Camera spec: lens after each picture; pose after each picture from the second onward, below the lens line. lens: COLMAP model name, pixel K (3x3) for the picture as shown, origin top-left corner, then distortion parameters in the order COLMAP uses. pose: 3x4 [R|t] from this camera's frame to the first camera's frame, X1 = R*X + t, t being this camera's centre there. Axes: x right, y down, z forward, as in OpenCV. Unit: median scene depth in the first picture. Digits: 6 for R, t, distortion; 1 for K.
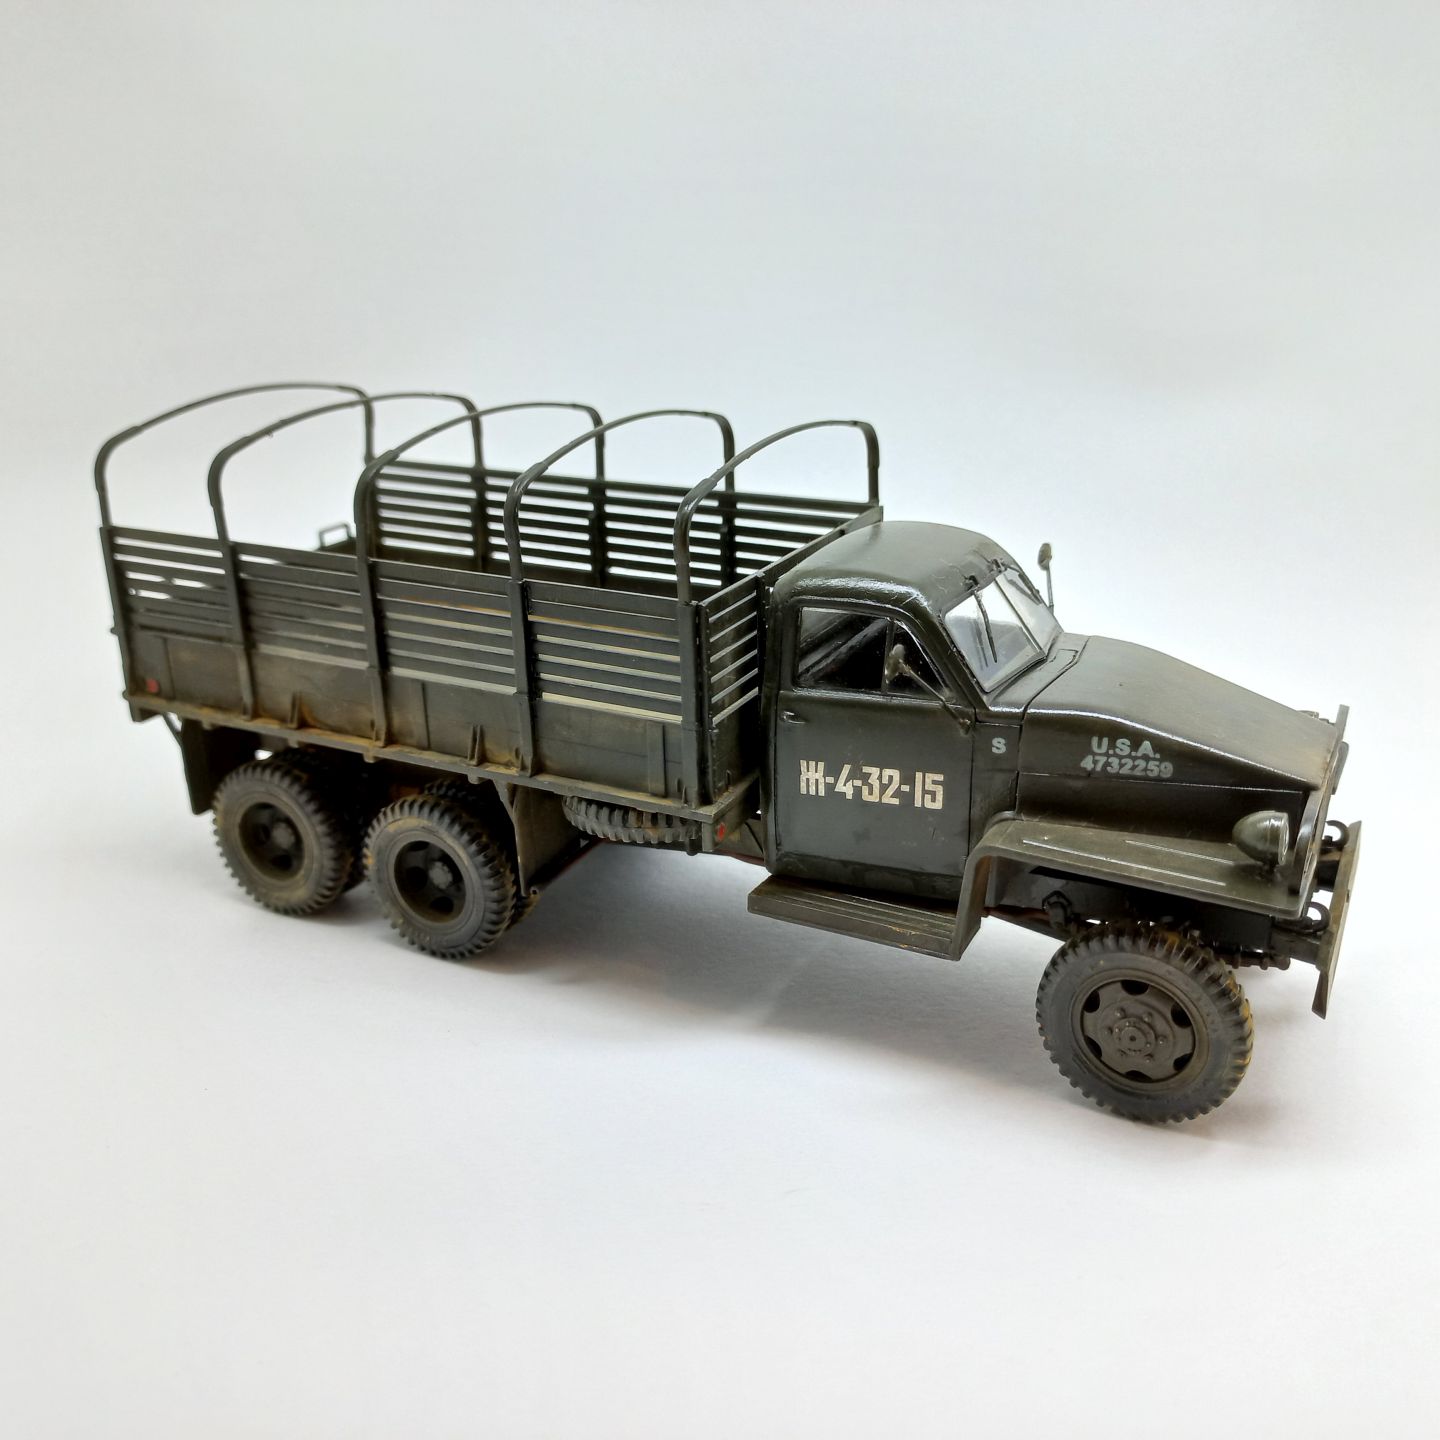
lens RADIAL K [[1357.8, 0, 738.3], [0, 1357.8, 749.5], [0, 0, 1]] dist [0.110681, -0.223272]
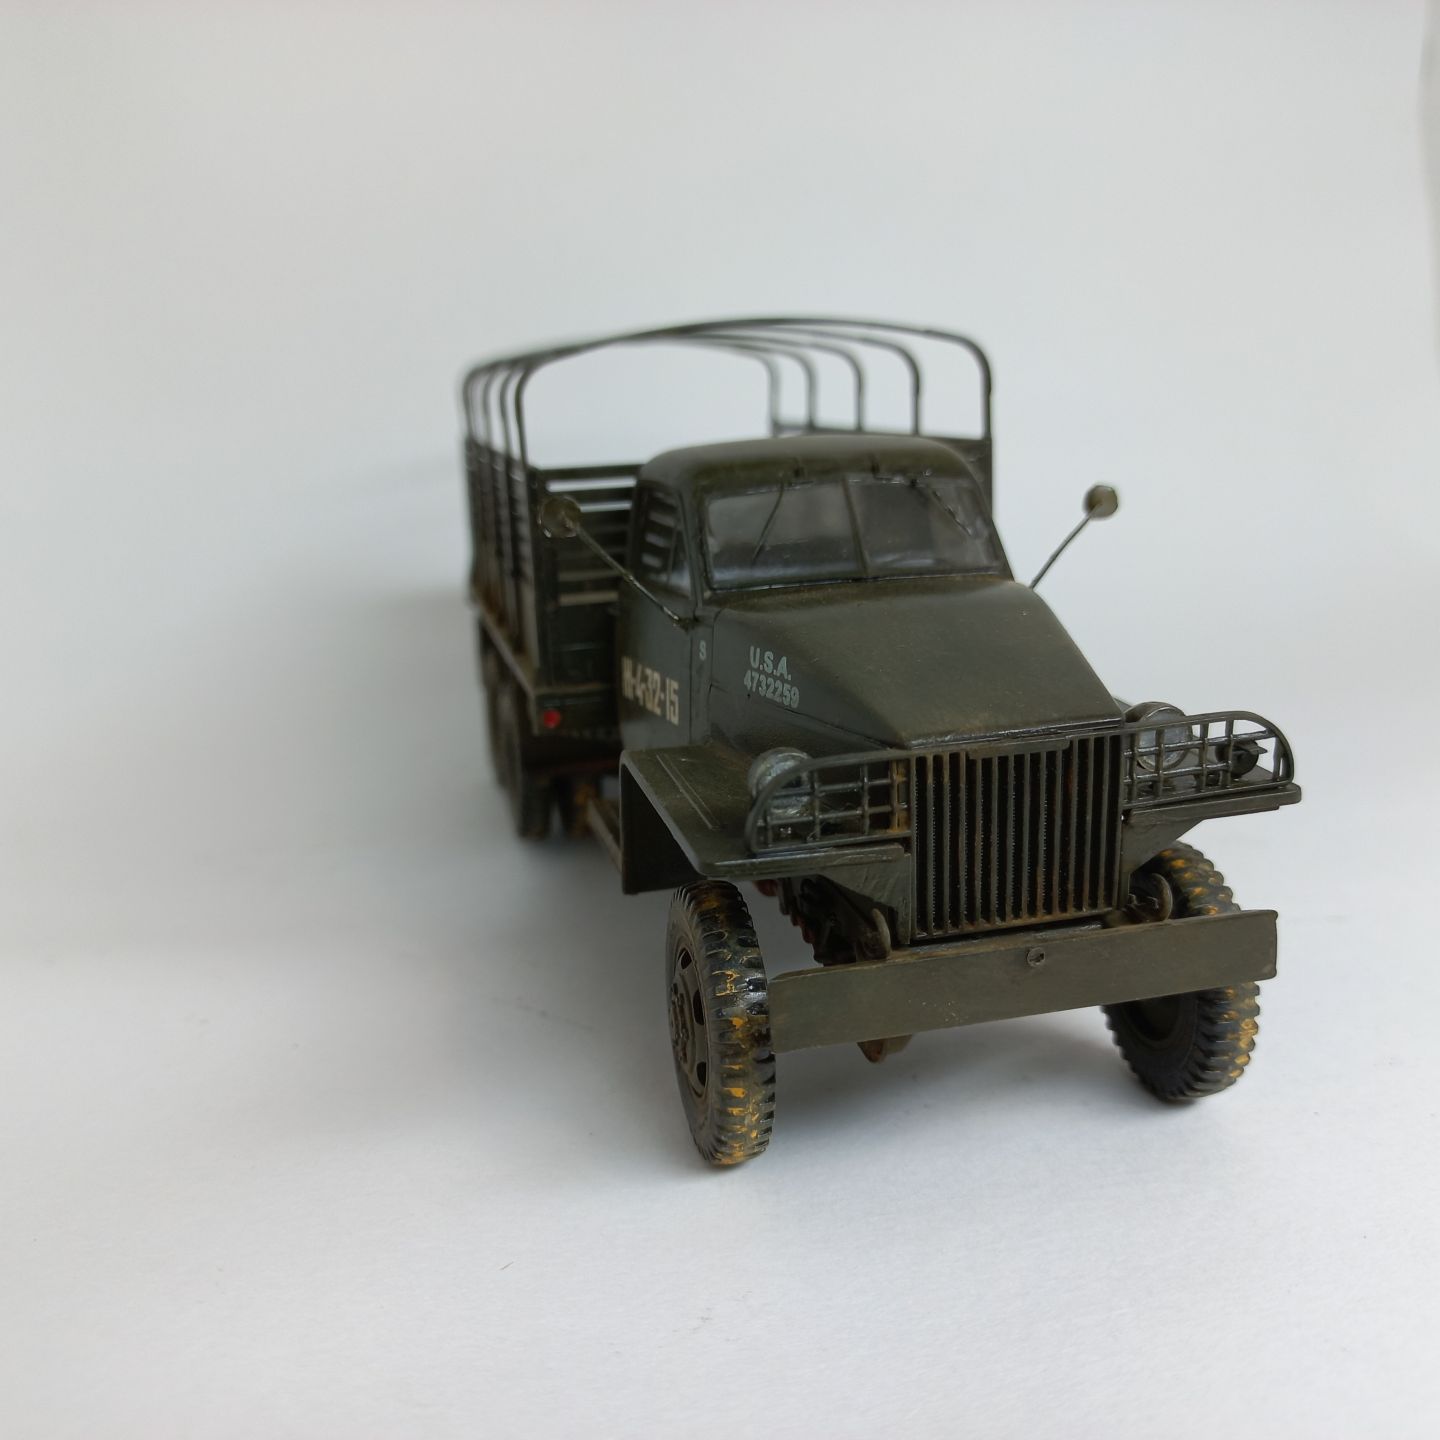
lens RADIAL K [[1391.8, 0, 729.6], [0, 1391.8, 719.9], [0, 0, 1]] dist [0.103250, -0.203724]
pose [[0.666992, 0.164585, -0.726659, 0.795358], [-0.250332, 0.968103, -0.010506, 0.041385], [0.701752, 0.188913, 0.686918, 0.414673]]
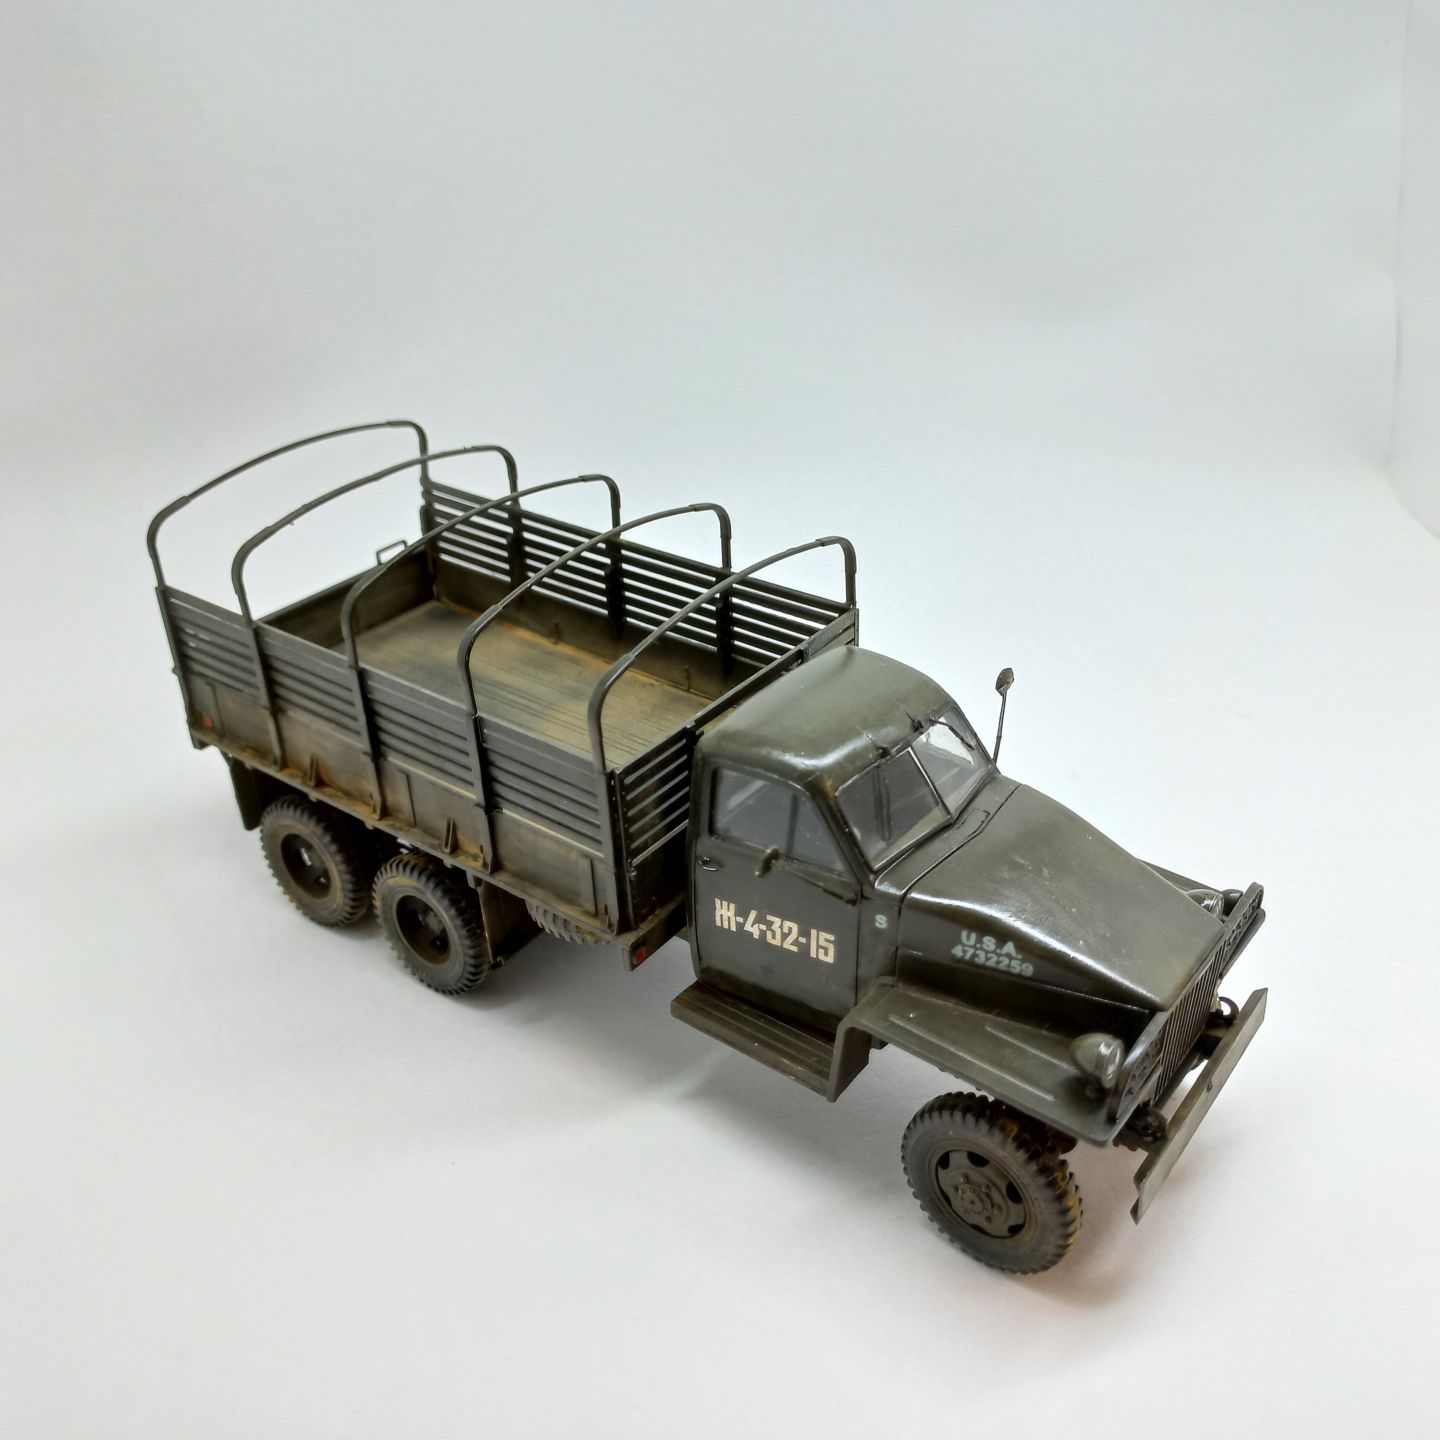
lens RADIAL K [[1357.8, 0, 738.3], [0, 1357.8, 749.5], [0, 0, 1]] dist [0.110681, -0.223272]
pose [[0.984895, 0.082520, -0.152224, 0.222781], [-0.056357, 0.984036, 0.168811, -0.298321], [0.163725, -0.157682, 0.973823, -0.041278]]
